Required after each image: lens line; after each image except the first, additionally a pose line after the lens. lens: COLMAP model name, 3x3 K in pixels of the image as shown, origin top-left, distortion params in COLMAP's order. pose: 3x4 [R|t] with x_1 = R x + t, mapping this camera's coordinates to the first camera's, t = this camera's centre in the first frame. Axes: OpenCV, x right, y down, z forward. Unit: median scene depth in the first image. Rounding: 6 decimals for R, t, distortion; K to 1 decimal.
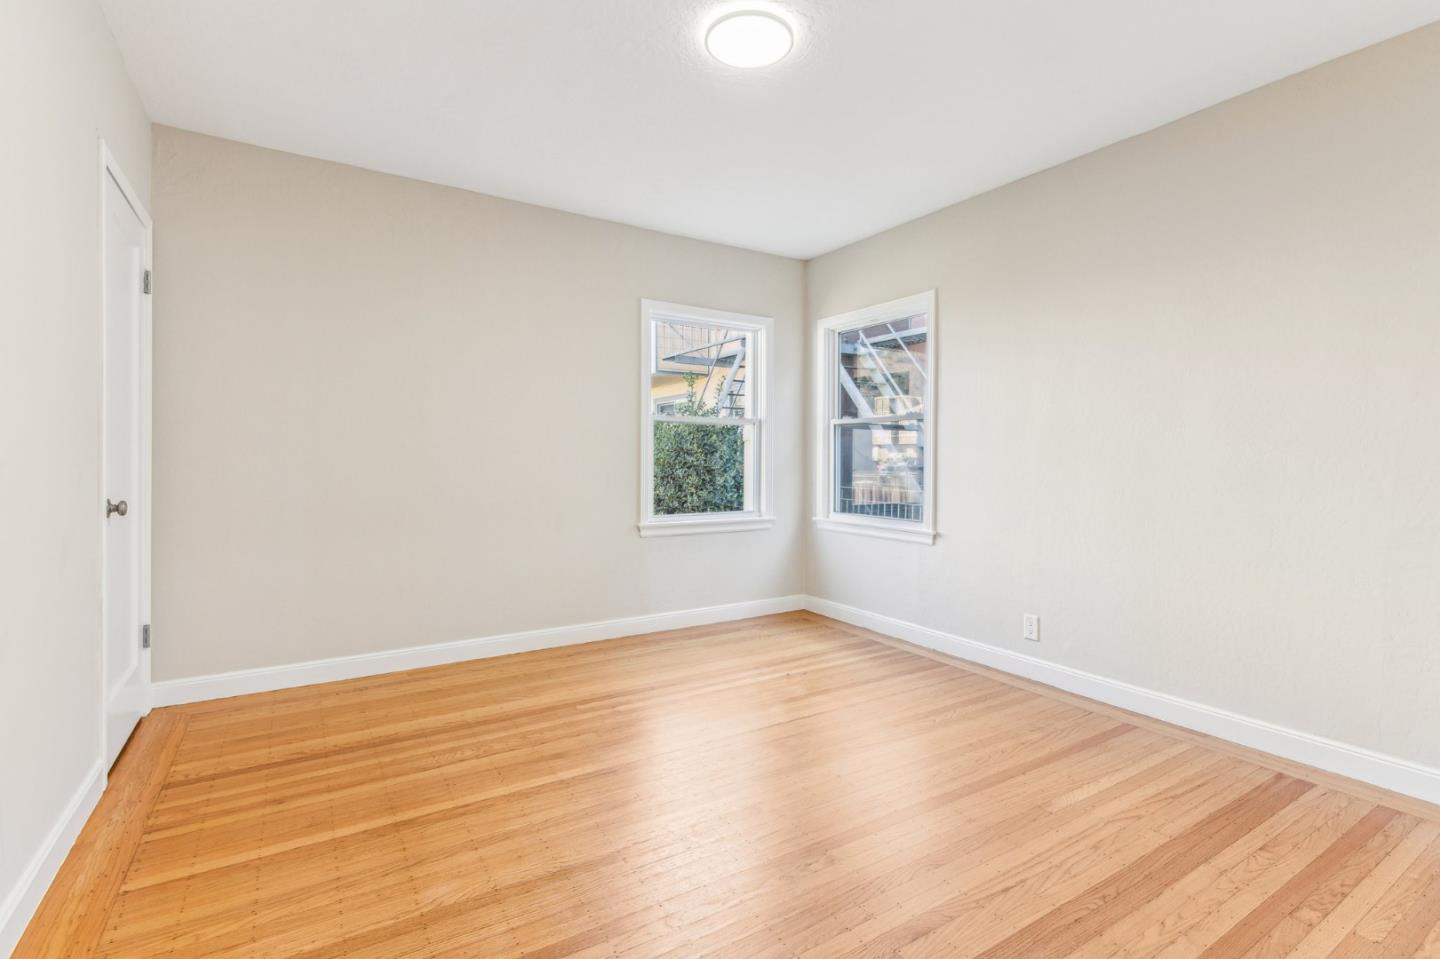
lens RADIAL K [[667.3, 0, 718.6], [0, 667.3, 461.9], [0, 0, 1]] dist [0.026430, -0.015847]
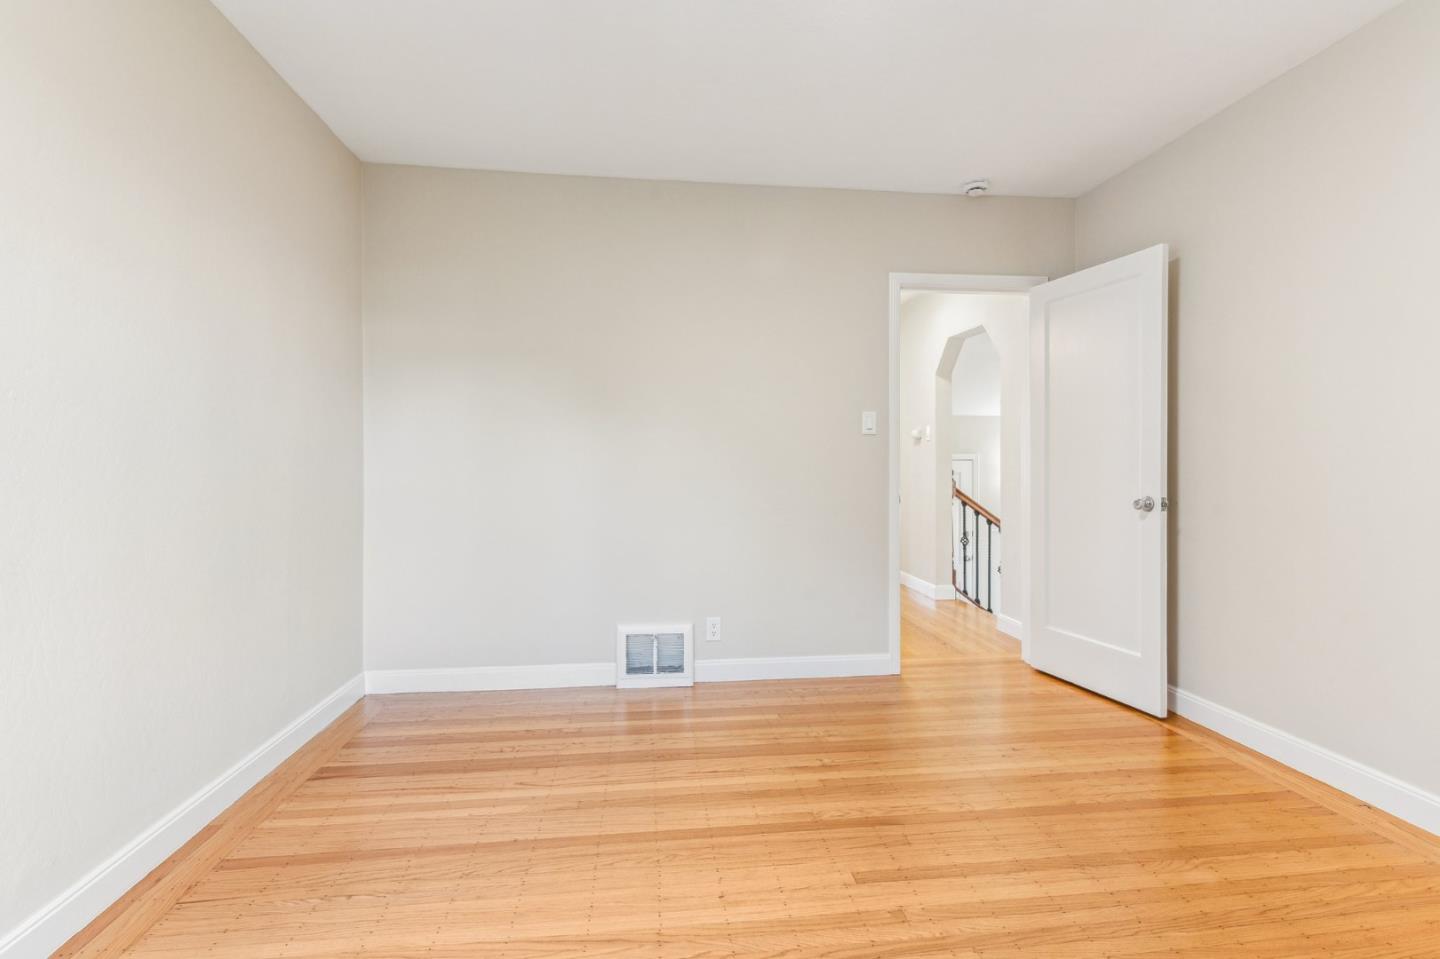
lens RADIAL K [[667.3, 0, 718.6], [0, 667.3, 461.9], [0, 0, 1]] dist [0.026430, -0.015847]
pose [[-0.902990, -0.024983, 0.428934, -0.154112], [-0.021415, 0.999684, 0.013144, -0.040753], [-0.429127, 0.002683, -0.903240, 1.865361]]
